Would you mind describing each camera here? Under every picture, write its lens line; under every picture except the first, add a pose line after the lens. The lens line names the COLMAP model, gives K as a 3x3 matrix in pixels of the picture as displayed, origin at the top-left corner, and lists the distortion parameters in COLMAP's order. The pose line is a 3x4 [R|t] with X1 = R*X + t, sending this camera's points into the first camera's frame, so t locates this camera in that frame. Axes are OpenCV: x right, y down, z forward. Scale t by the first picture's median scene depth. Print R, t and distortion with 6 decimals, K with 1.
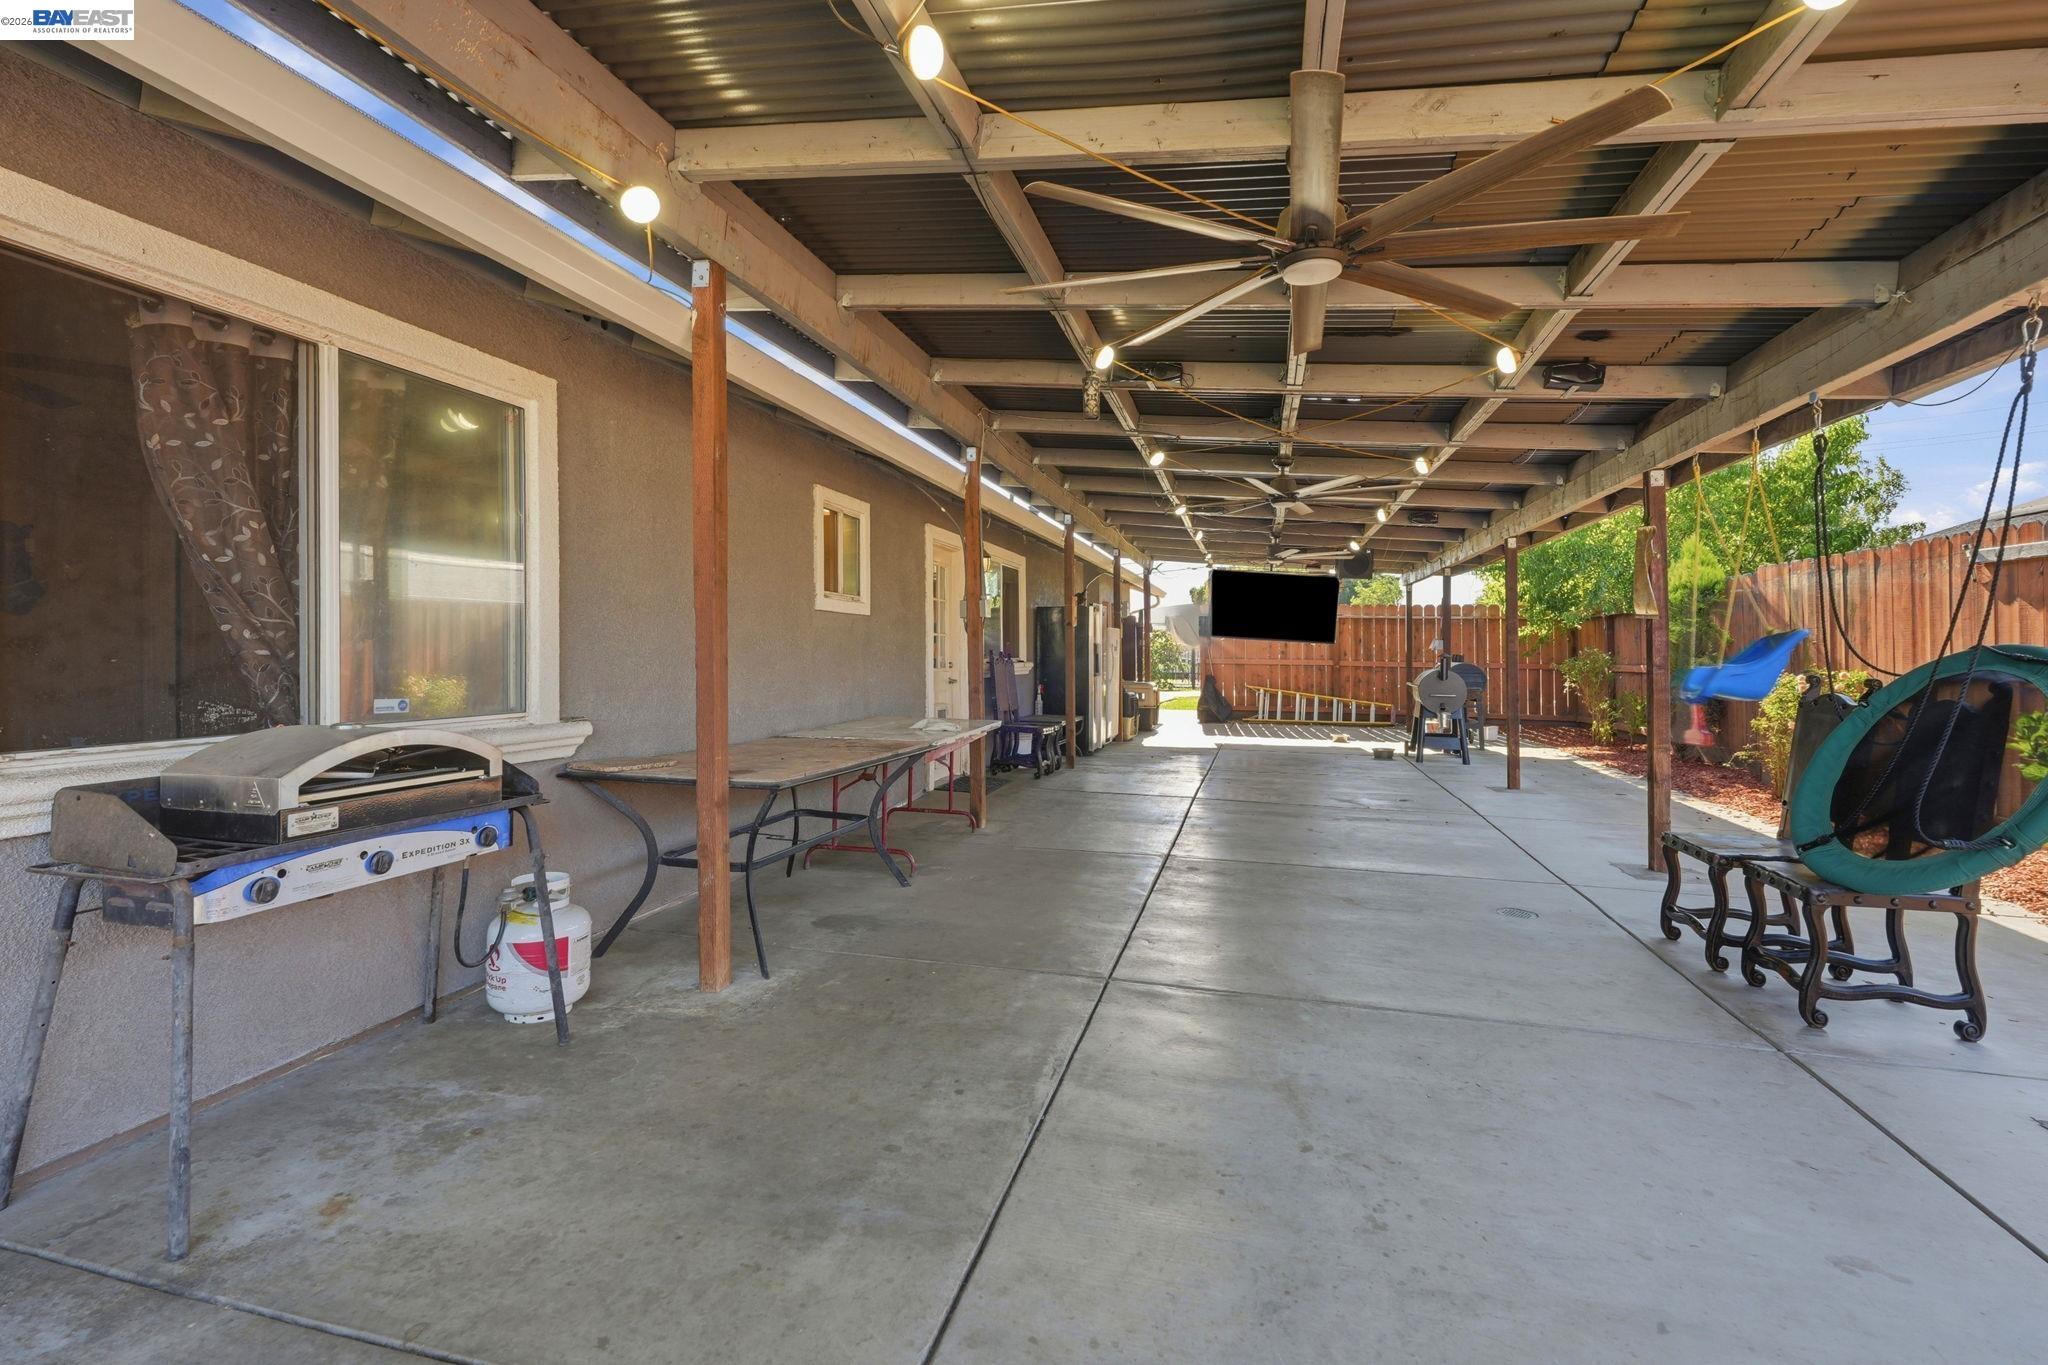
lens RADIAL K [[902.5, 0, 1021.4], [0, 902.5, 667.2], [0, 0, 1]] dist [0.008321, -0.000336]
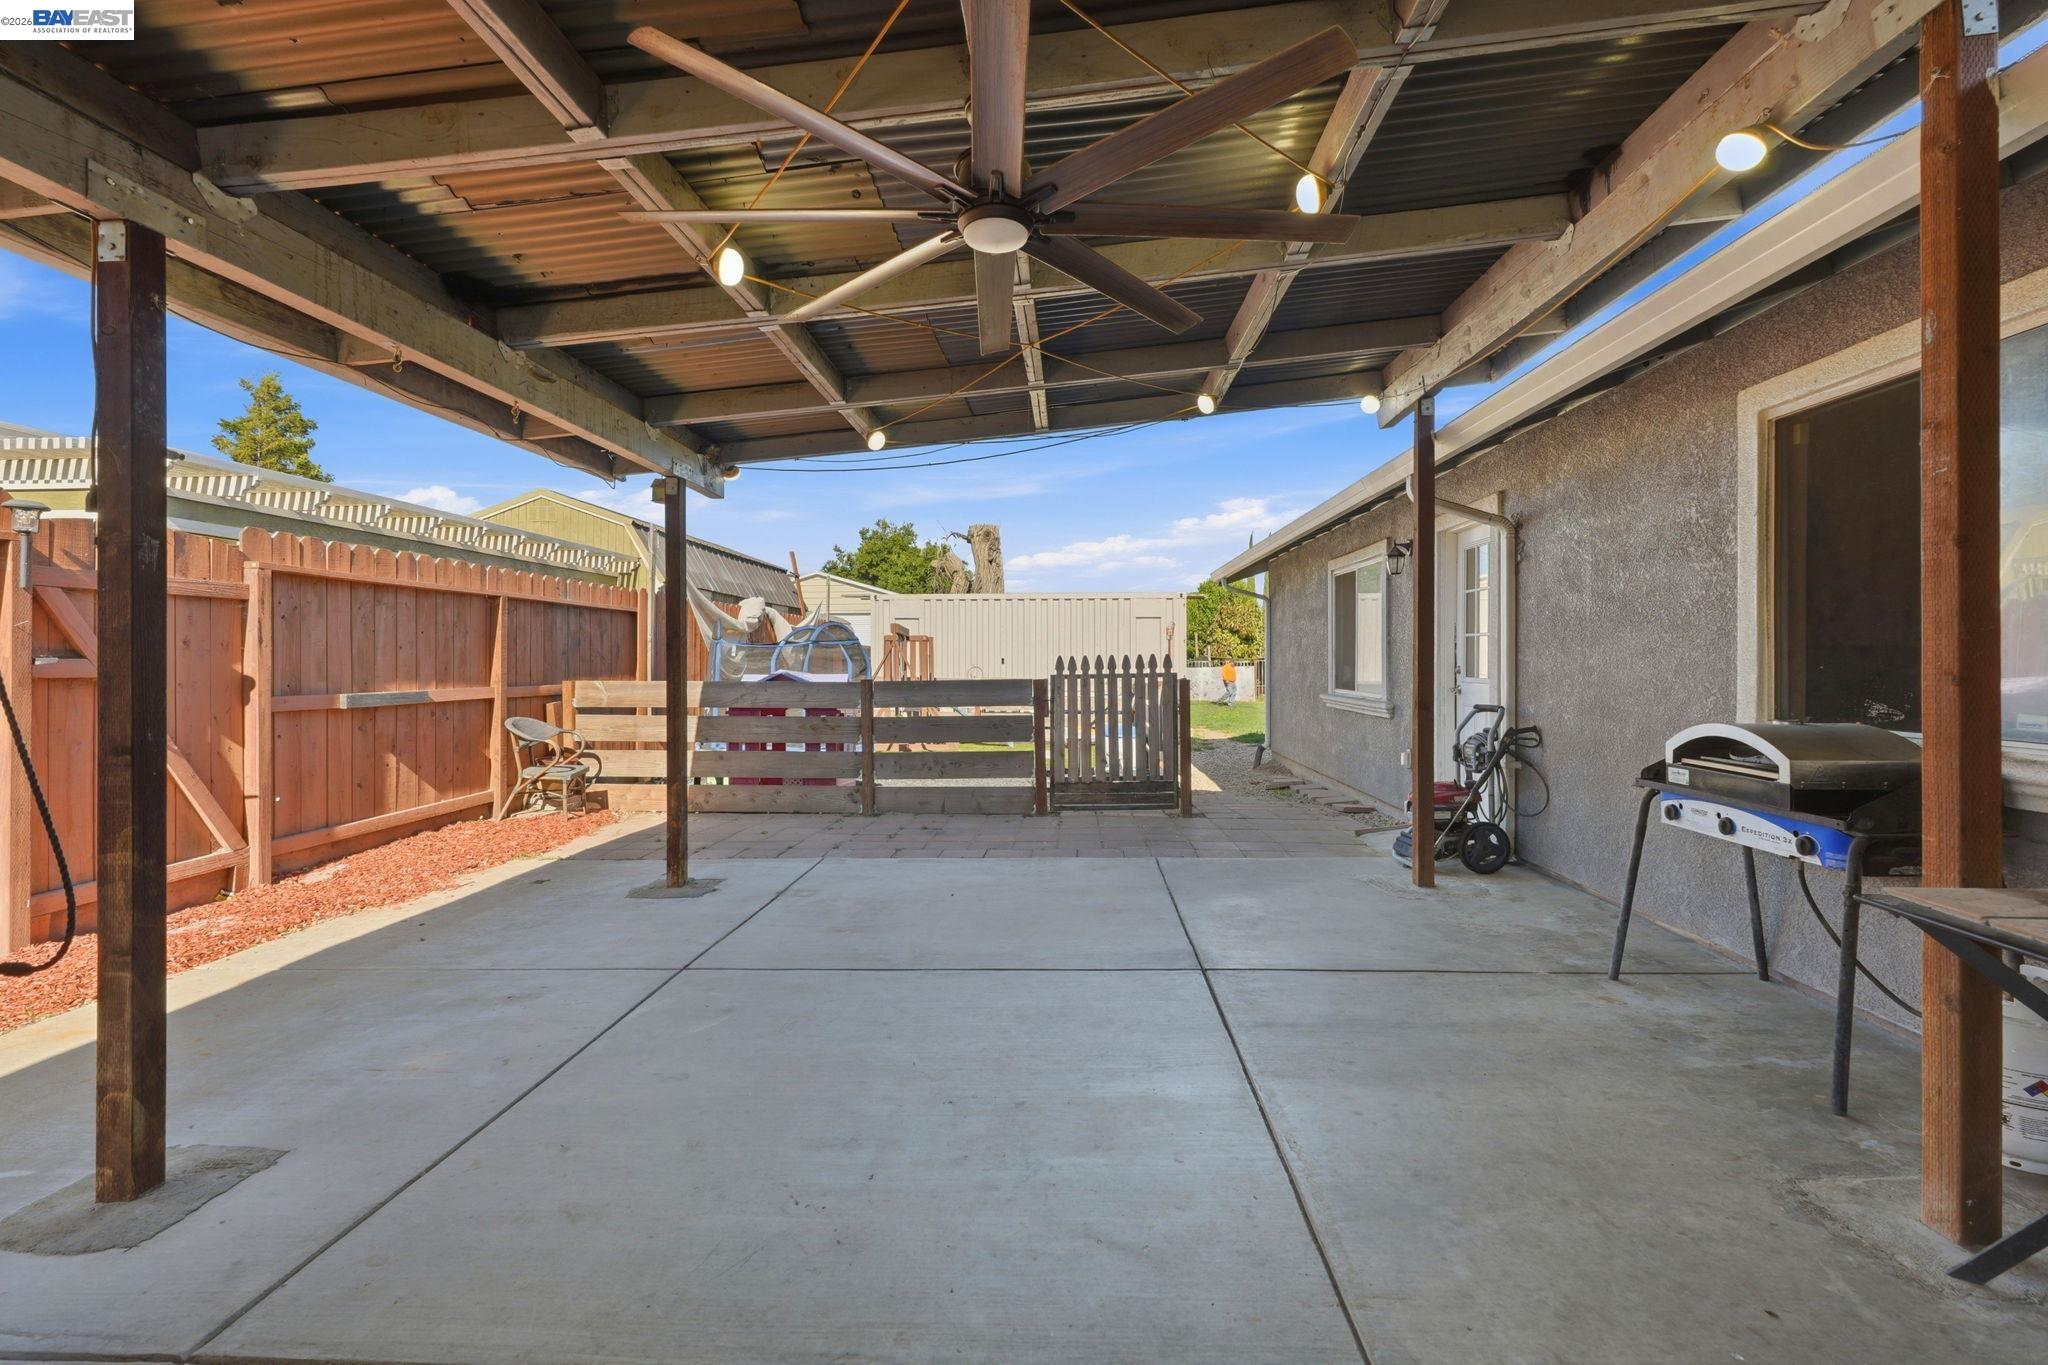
lens RADIAL K [[902.5, 0, 1021.4], [0, 902.5, 667.2], [0, 0, 1]] dist [0.008321, -0.000336]
pose [[-0.978899, 0.004787, -0.204289, 0.426411], [0.000507, 0.999779, 0.020999, -0.029094], [0.204344, 0.020453, -0.978685, 1.647663]]
